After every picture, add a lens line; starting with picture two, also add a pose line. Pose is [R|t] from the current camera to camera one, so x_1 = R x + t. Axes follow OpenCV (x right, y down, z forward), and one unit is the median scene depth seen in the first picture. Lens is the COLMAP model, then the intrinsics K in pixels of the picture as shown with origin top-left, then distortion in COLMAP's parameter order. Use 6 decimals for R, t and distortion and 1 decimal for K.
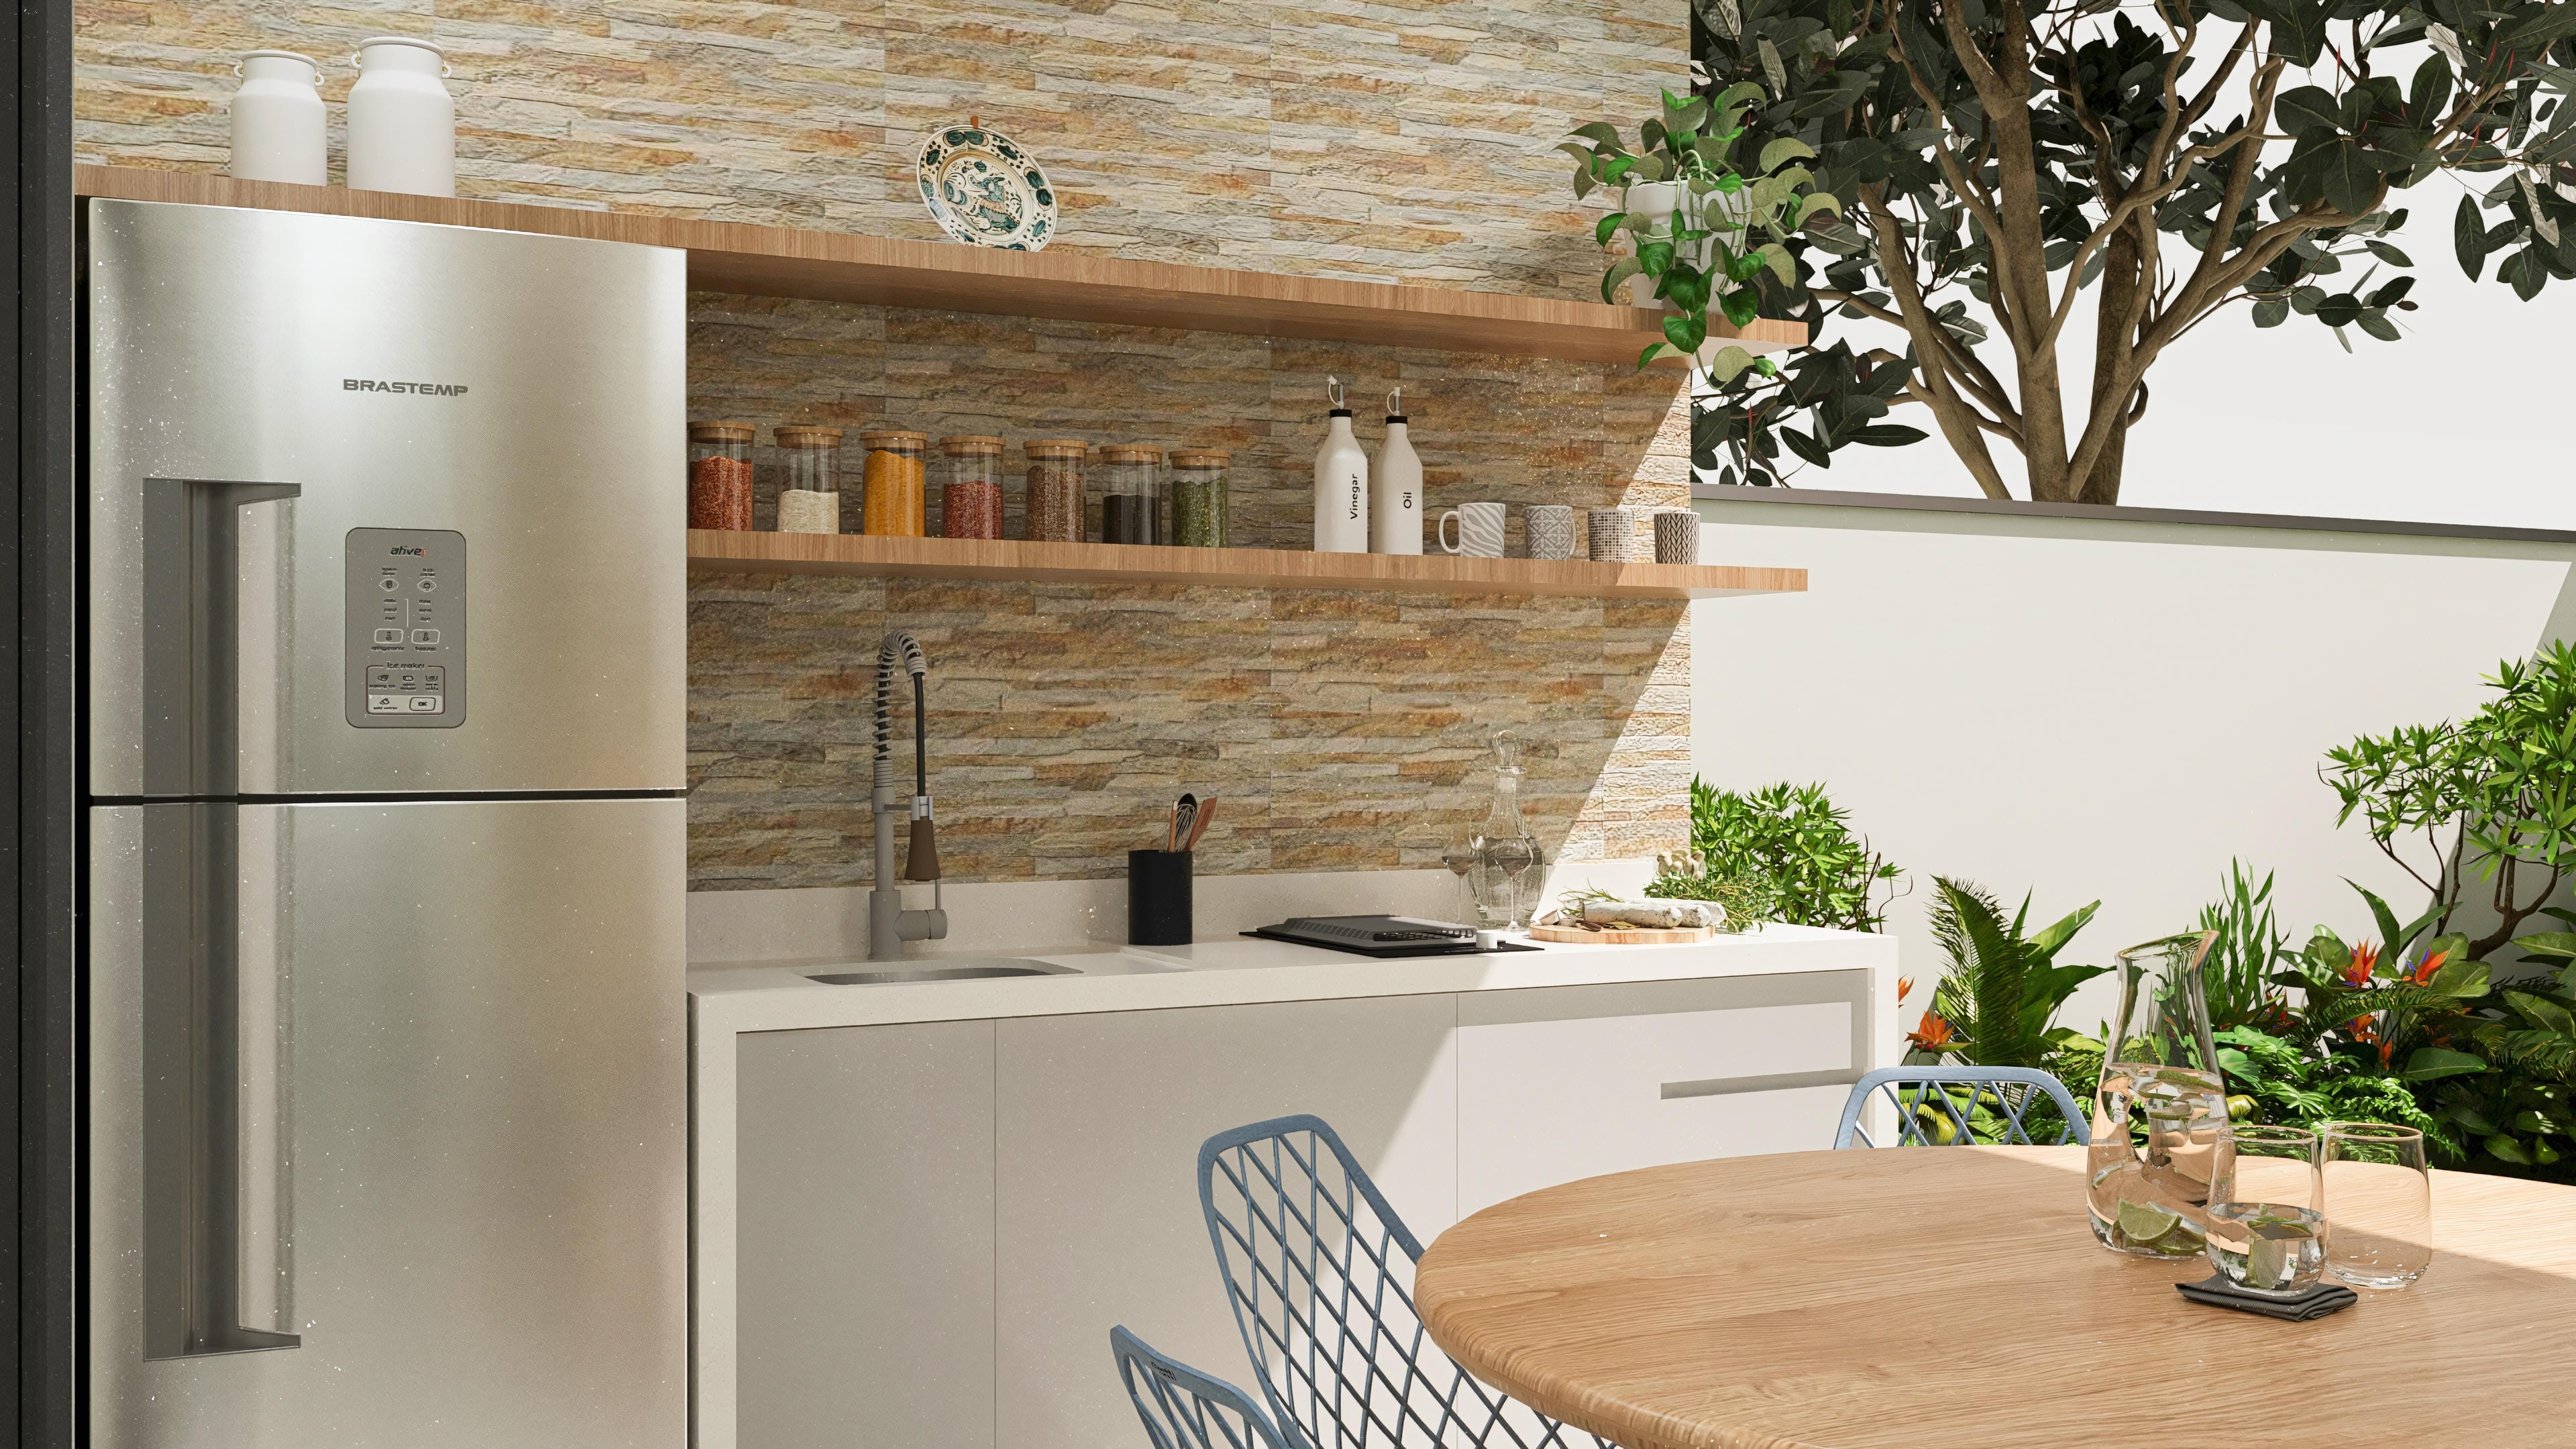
lens RADIAL K [[2660.7, 0, 1297.7], [0, 2660.7, 735.9], [0, 0, 1]] dist [0.001789, 0.000000]
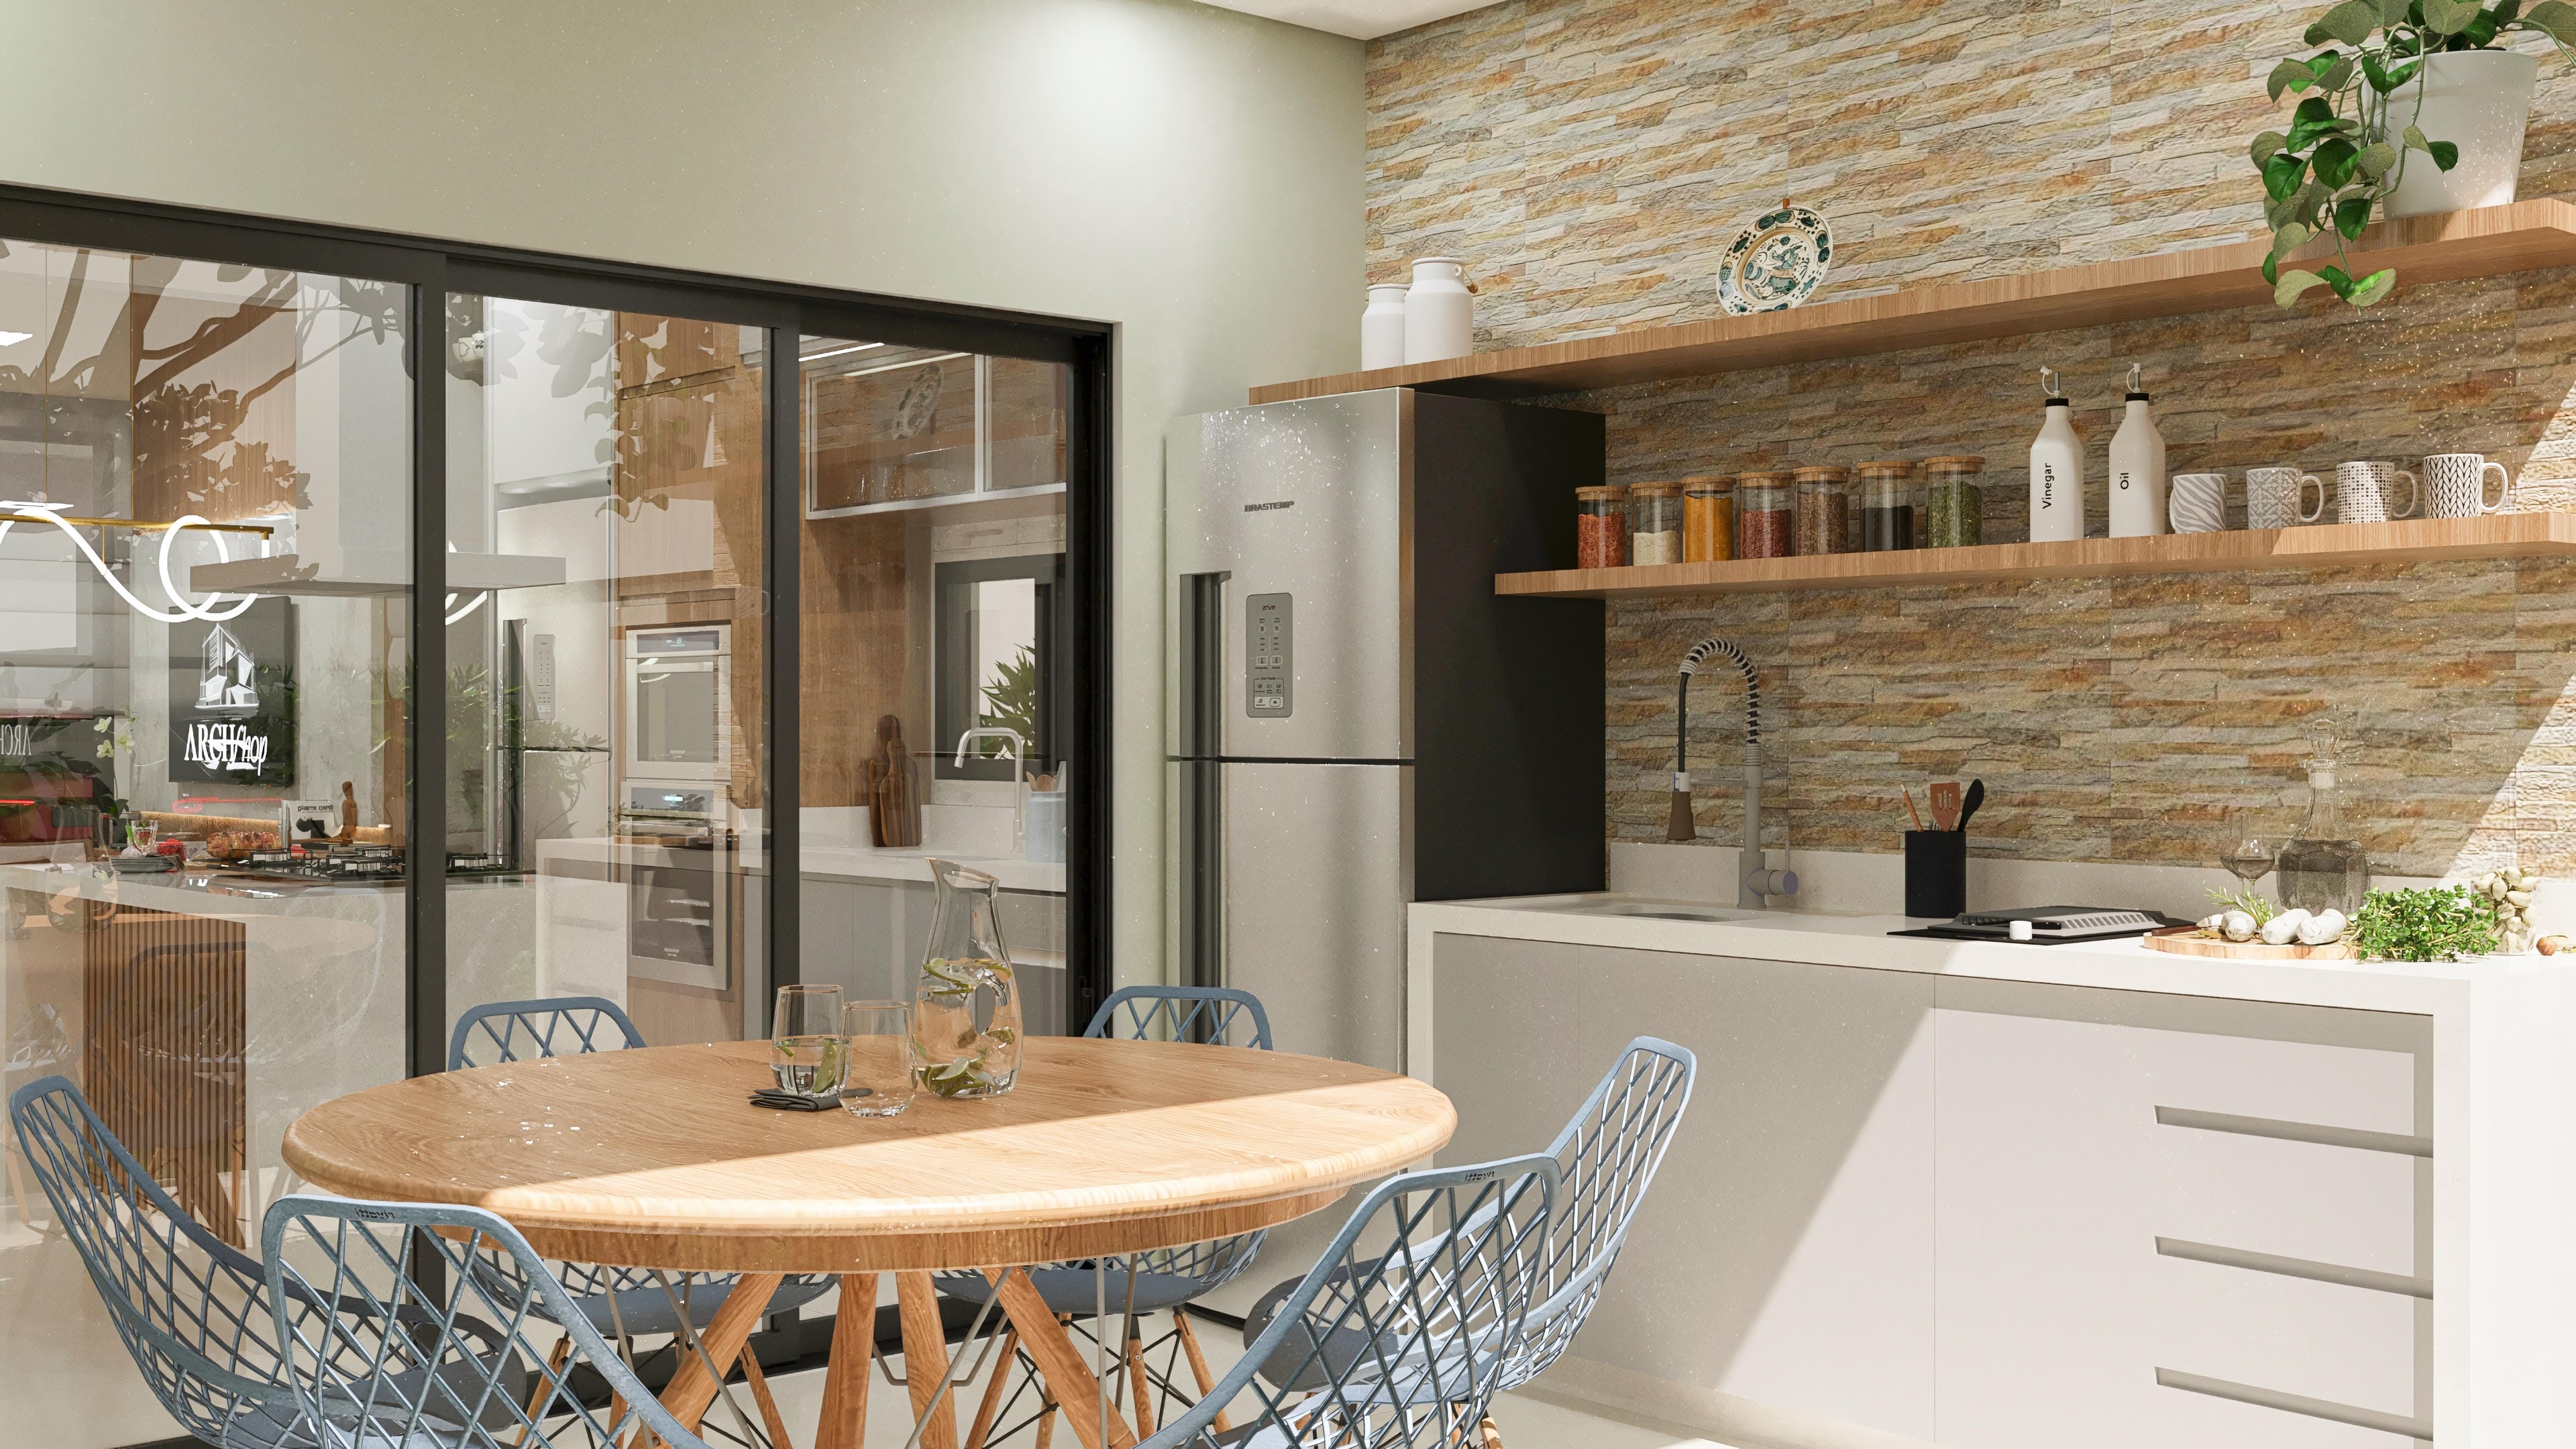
lens RADIAL K [[2660.7, 0, 1311.8], [0, 2660.7, 723.5], [0, 0, 1]] dist [0.001789, 0.000000]
pose [[0.221144, 0.001788, -0.975240, 0.904722], [-0.001553, 0.999998, 0.001482, -0.001631], [0.975240, 0.001187, 0.221146, 0.493899]]
